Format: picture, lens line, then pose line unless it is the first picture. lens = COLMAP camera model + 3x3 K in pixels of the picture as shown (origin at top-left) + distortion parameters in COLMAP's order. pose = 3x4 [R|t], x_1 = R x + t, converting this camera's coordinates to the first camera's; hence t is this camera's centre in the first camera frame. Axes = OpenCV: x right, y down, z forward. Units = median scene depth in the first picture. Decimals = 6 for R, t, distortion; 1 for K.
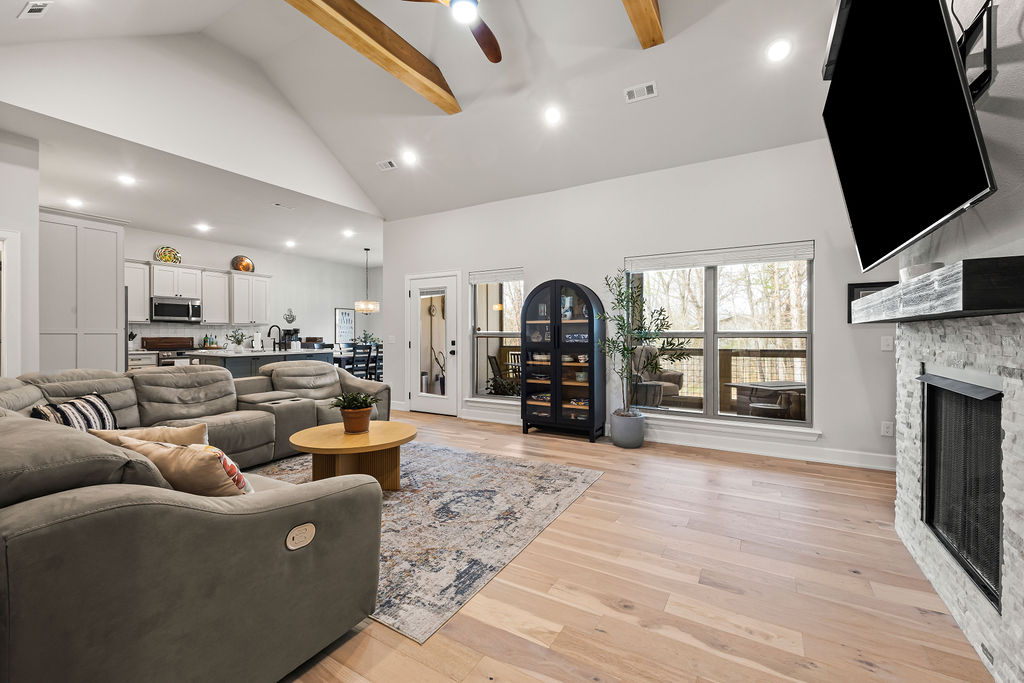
lens RADIAL K [[424.3, 0, 511.1], [0, 424.3, 333.5], [0, 0, 1]] dist [0.001497, 0.000221]
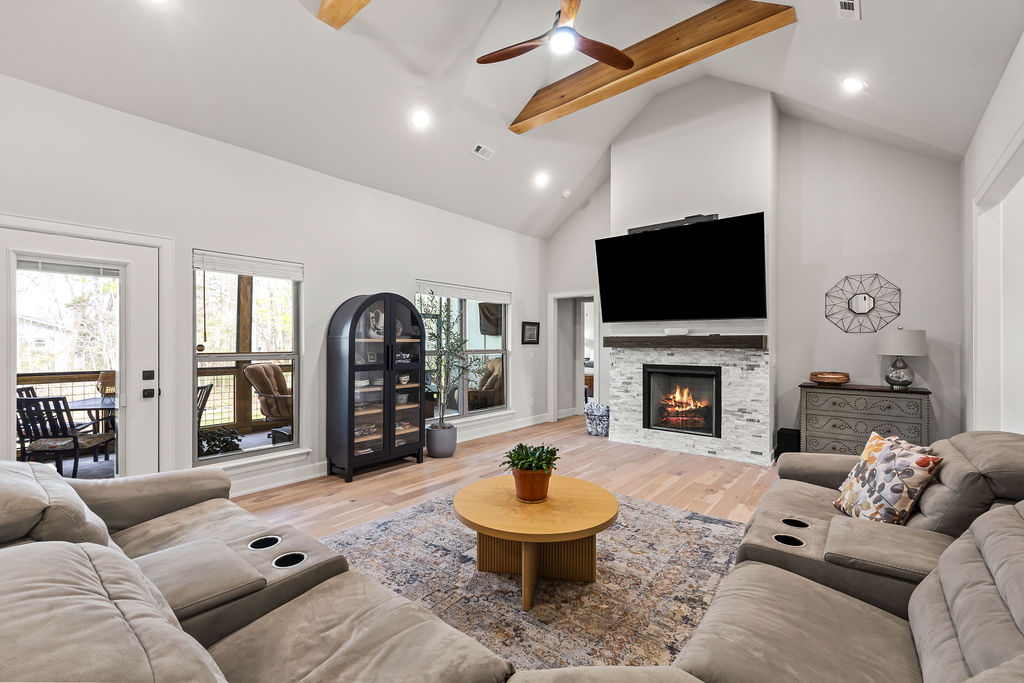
lens RADIAL K [[417.7, 0, 512.0], [0, 417.7, 341.5], [0, 0, 1]] dist [0.000662, -0.000044]
pose [[0.186946, 0.006081, 0.982351, -1.067164], [-0.002439, 0.999981, -0.005726, -0.032296], [-0.982367, -0.001325, 0.186957, 0.890228]]
